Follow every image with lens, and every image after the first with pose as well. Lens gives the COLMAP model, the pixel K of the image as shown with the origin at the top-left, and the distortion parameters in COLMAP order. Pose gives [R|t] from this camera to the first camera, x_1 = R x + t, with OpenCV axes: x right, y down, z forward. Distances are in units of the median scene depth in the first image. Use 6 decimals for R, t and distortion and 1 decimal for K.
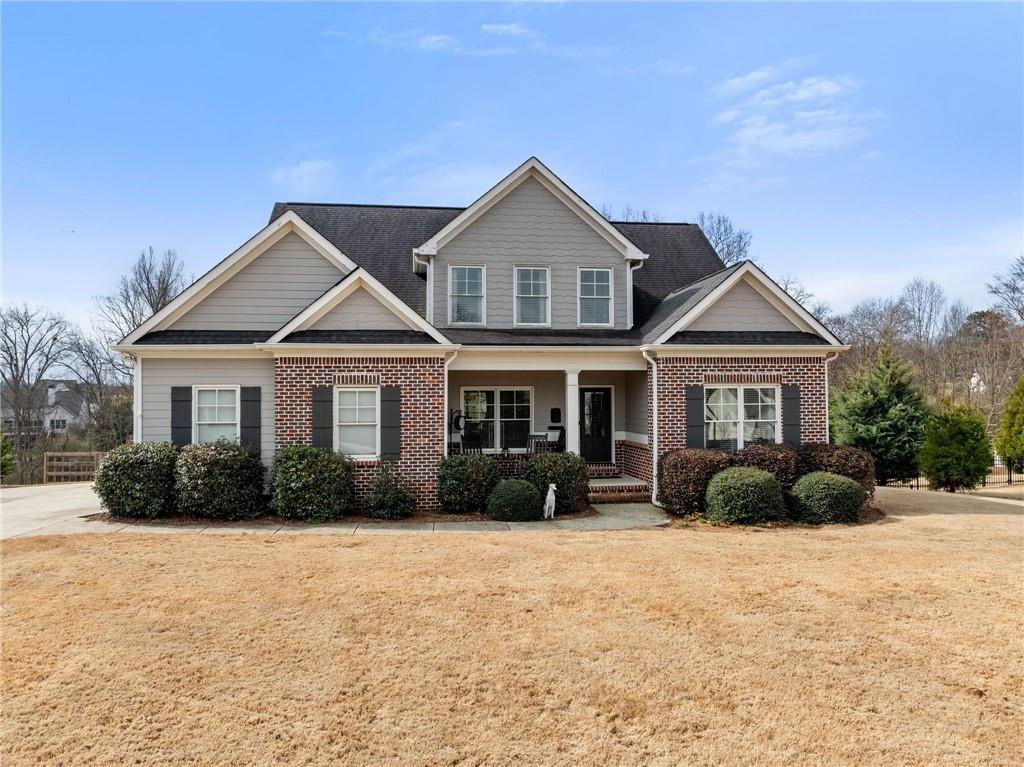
lens RADIAL K [[734.6, 0, 510.5], [0, 734.6, 382.0], [0, 0, 1]] dist [-0.042424, 0.016386]
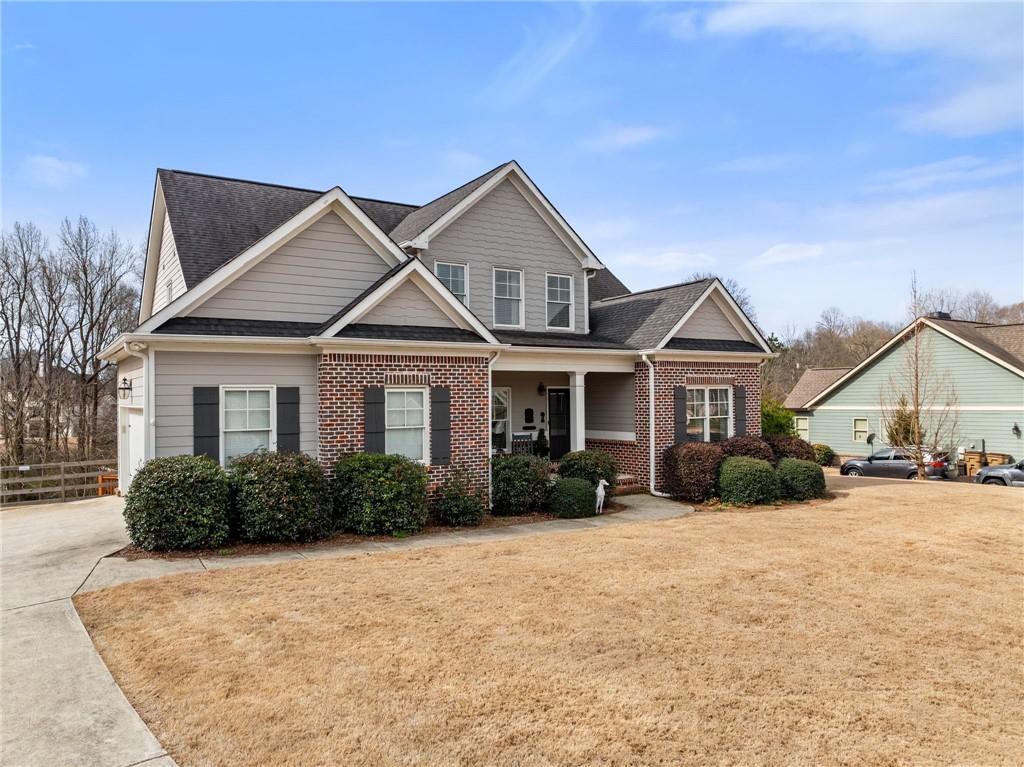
lens RADIAL K [[734.6, 0, 519.4], [0, 734.6, 383.9], [0, 0, 1]] dist [-0.042424, 0.016386]
pose [[0.894878, 0.002925, 0.446301, -0.495169], [-0.002959, 0.999995, -0.000619, 0.002542], [-0.446300, -0.000767, 0.894883, 0.107914]]
